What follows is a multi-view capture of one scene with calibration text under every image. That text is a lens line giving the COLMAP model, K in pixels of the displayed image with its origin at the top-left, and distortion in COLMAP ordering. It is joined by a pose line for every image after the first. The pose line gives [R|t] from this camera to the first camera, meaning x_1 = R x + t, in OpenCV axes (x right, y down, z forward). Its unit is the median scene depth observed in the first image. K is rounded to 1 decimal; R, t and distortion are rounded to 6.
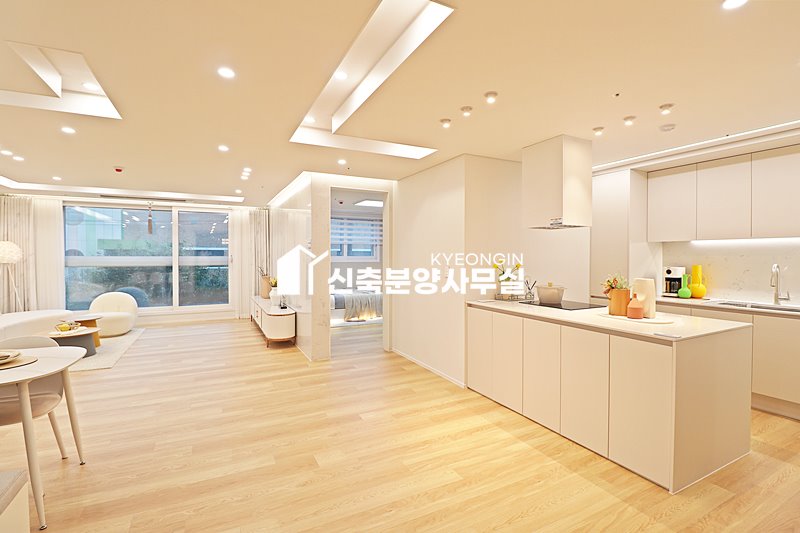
lens RADIAL K [[371.5, 0, 400.6], [0, 371.5, 260.1], [0, 0, 1]] dist [0.000406, -0.014170]
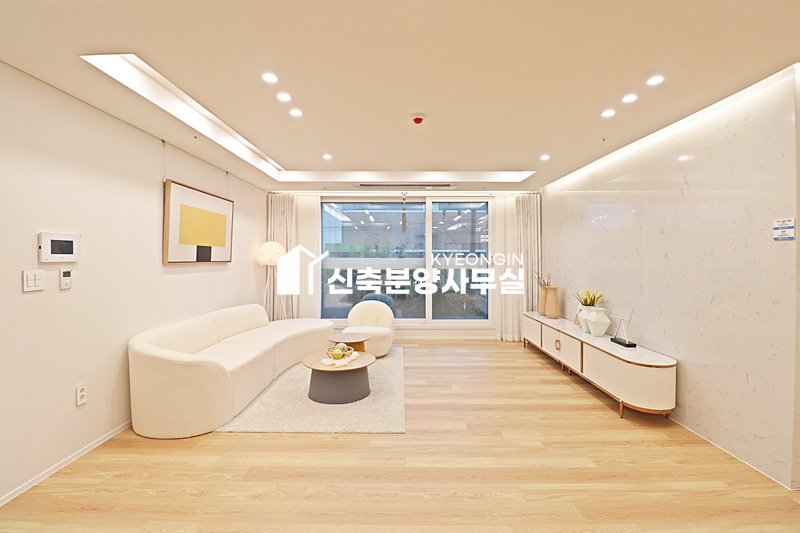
lens RADIAL K [[367.7, 0, 400.4], [0, 367.7, 259.2], [0, 0, 1]] dist [-0.000888, -0.012434]
pose [[0.890761, 0.000487, -0.454471, -0.596671], [-0.003634, 0.999975, -0.006052, -0.004543], [0.454457, 0.007043, 0.890741, 0.508775]]
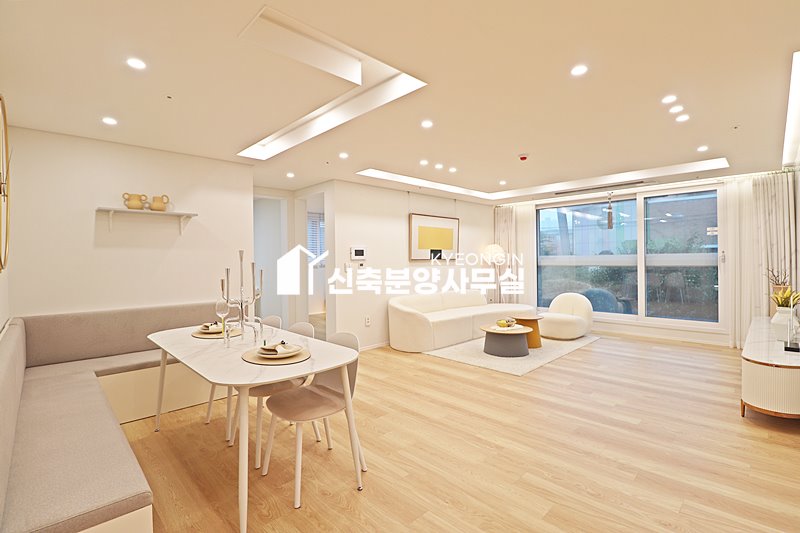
lens RADIAL K [[368.9, 0, 401.1], [0, 368.9, 260.9], [0, 0, 1]] dist [-0.000570, -0.013941]
pose [[0.299090, -0.001548, -0.954224, 0.002337], [0.003230, 0.999995, -0.000610, 0.006129], [0.954219, -0.002900, 0.299094, 0.528026]]
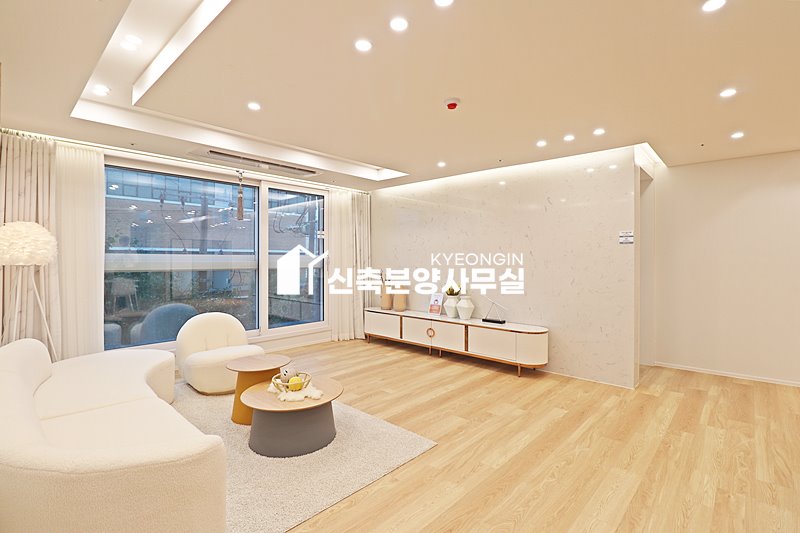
lens RADIAL K [[379.9, 0, 399.3], [0, 379.9, 260.4], [0, 0, 1]] dist [-0.001378, -0.013842]
pose [[0.939125, -0.001442, 0.343572, -1.239101], [0.003734, 0.999975, -0.006010, 0.008796], [-0.343555, 0.006927, 0.939107, 0.545099]]
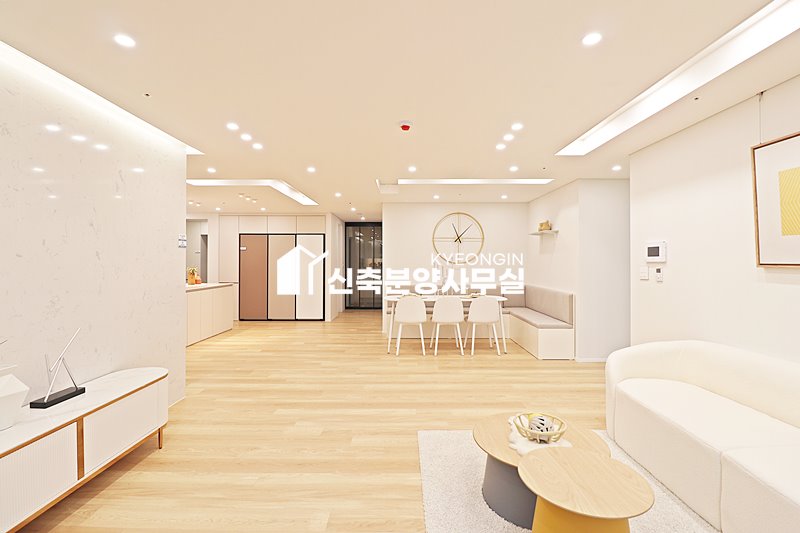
lens RADIAL K [[373.7, 0, 401.2], [0, 373.7, 261.1], [0, 0, 1]] dist [0.000554, -0.014267]
pose [[-0.889539, -0.001729, 0.456857, -1.250855], [0.002543, 0.999959, 0.008738, -0.012419], [-0.456853, 0.008934, -0.889497, 1.883623]]
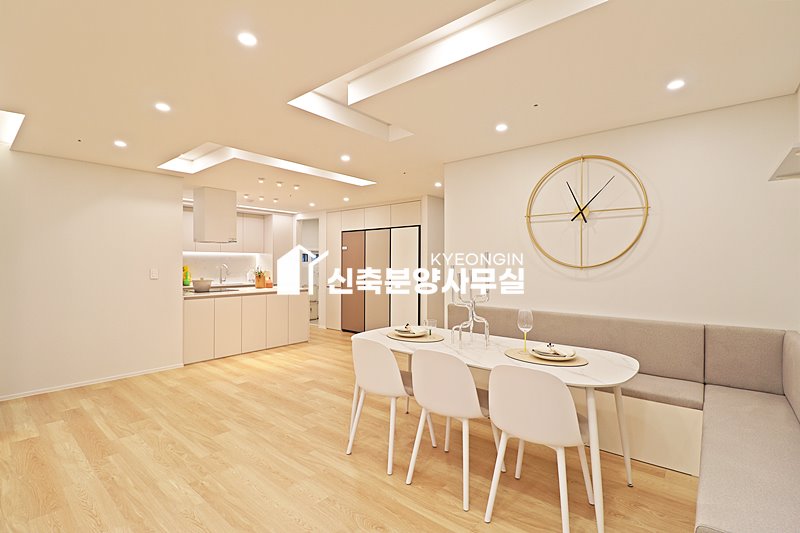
lens RADIAL K [[368.9, 0, 401.1], [0, 368.9, 260.9], [0, 0, 1]] dist [-0.000570, -0.013941]
pose [[-0.394786, 0.004054, 0.918764, -1.263487], [0.007189, 0.999973, -0.001323, -0.000098], [-0.918745, 0.006083, -0.394805, 0.829462]]
